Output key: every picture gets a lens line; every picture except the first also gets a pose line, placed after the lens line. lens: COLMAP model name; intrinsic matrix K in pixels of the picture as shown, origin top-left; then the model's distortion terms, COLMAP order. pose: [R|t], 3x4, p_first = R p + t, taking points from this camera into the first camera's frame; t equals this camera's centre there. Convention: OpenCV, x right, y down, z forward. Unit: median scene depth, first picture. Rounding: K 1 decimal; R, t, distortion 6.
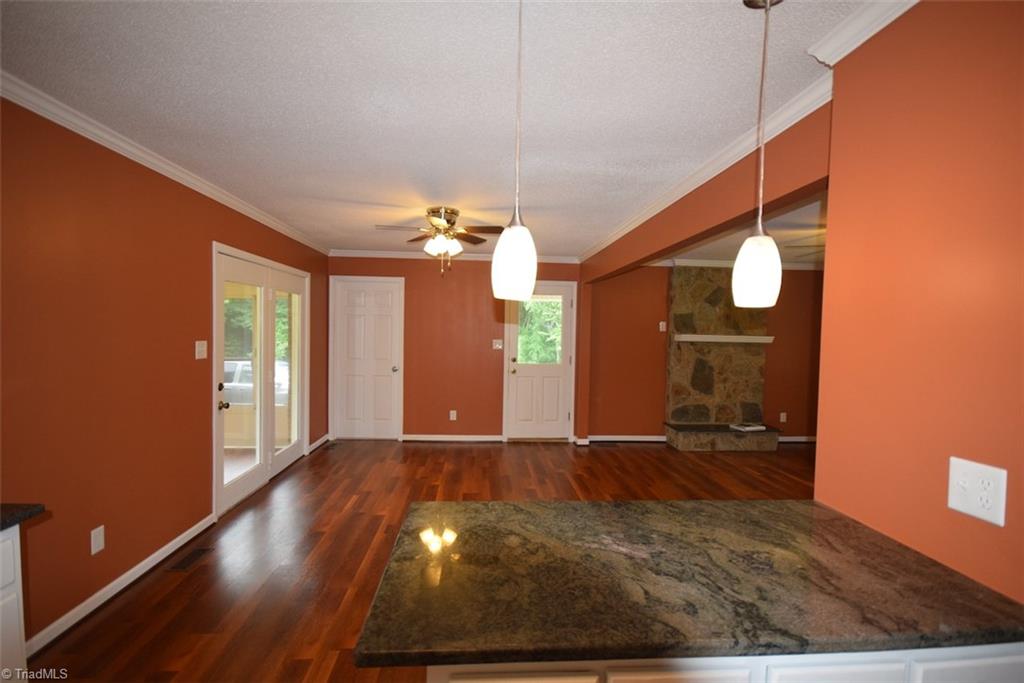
lens RADIAL K [[467.2, 0, 510.4], [0, 467.2, 346.7], [0, 0, 1]] dist [-0.000812, 0.000257]
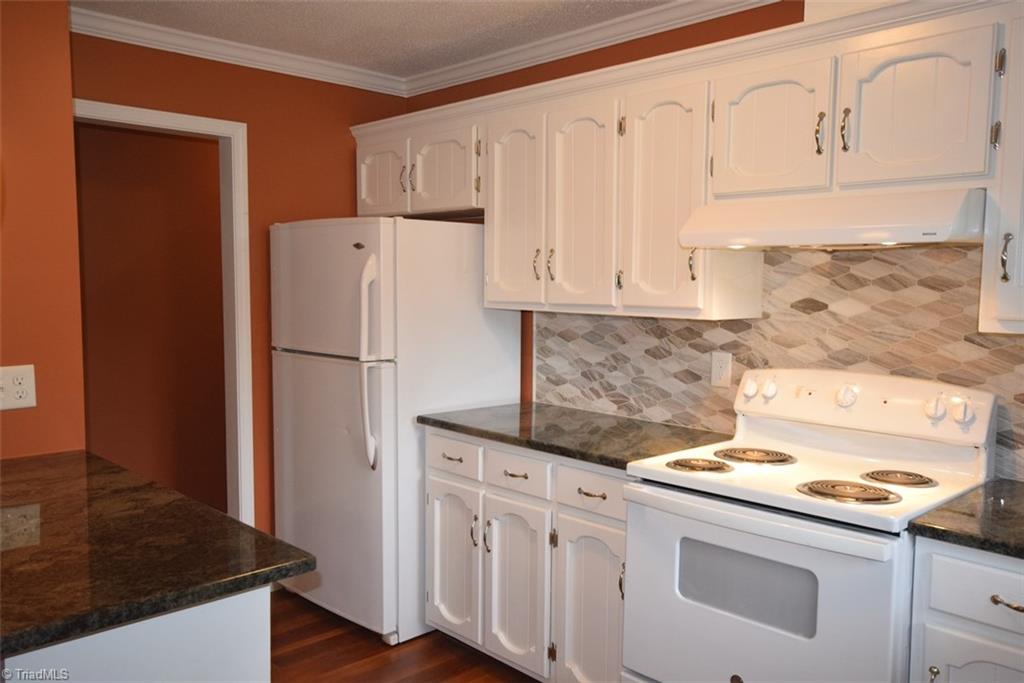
lens RADIAL K [[834.1, 0, 516.3], [0, 834.1, 347.5], [0, 0, 1]] dist [-0.002800, 0.000738]
pose [[-0.645974, -0.089702, 0.758071, -0.274135], [0.004478, 0.992609, 0.121271, -0.011553], [-0.763346, 0.081733, -0.640798, 0.242833]]
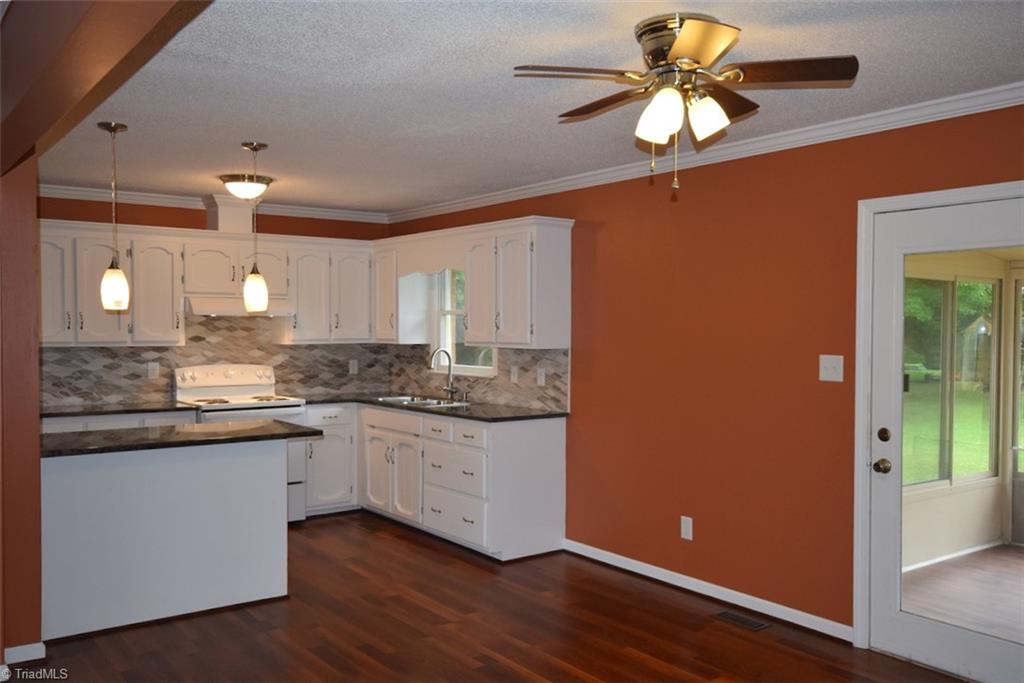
lens RADIAL K [[855.4, 0, 526.9], [0, 855.4, 345.2], [0, 0, 1]] dist [-0.001693, 0.003622]
pose [[-0.827631, -0.011780, -0.561148, 0.220065], [-0.041601, 0.998317, 0.040400, -0.031633], [0.559728, 0.056780, -0.826729, 0.951625]]
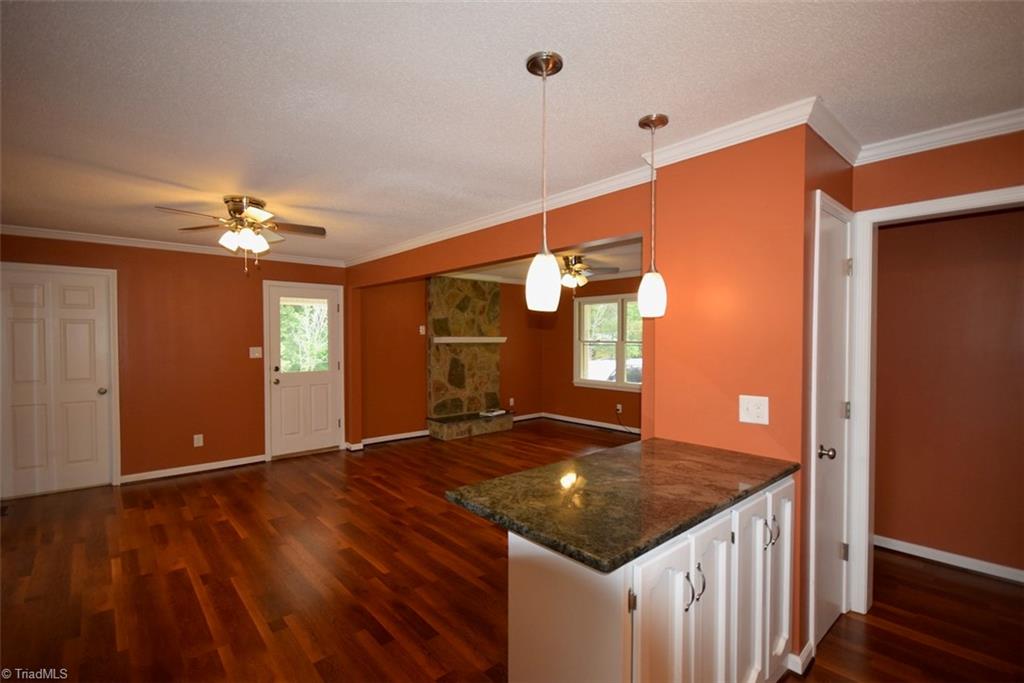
lens RADIAL K [[467.2, 0, 510.4], [0, 467.2, 346.7], [0, 0, 1]] dist [-0.000812, 0.000257]
pose [[0.794369, -0.032967, 0.606540, -0.179565], [0.038011, 0.999267, 0.004531, -0.001741], [-0.606245, 0.019455, 0.795040, 0.006015]]
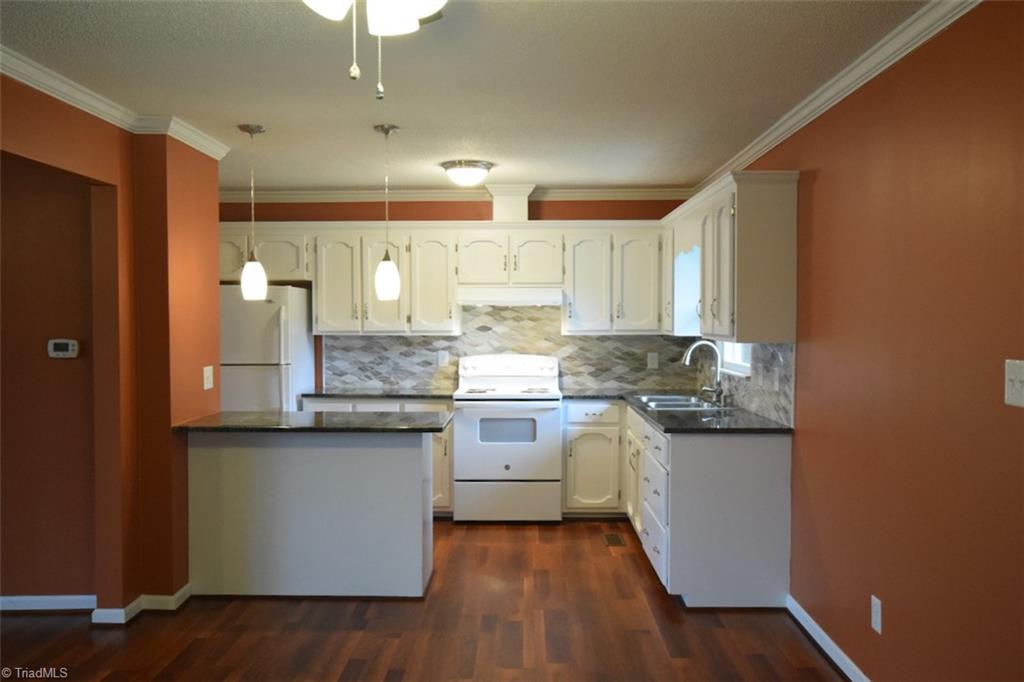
lens RADIAL K [[855.4, 0, 526.9], [0, 855.4, 344.7], [0, 0, 1]] dist [-0.001693, 0.003622]
pose [[-0.997648, -0.023292, 0.064459, -0.162299], [-0.018829, 0.997440, 0.068988, -0.034985], [-0.065901, 0.067612, -0.995533, 0.917492]]
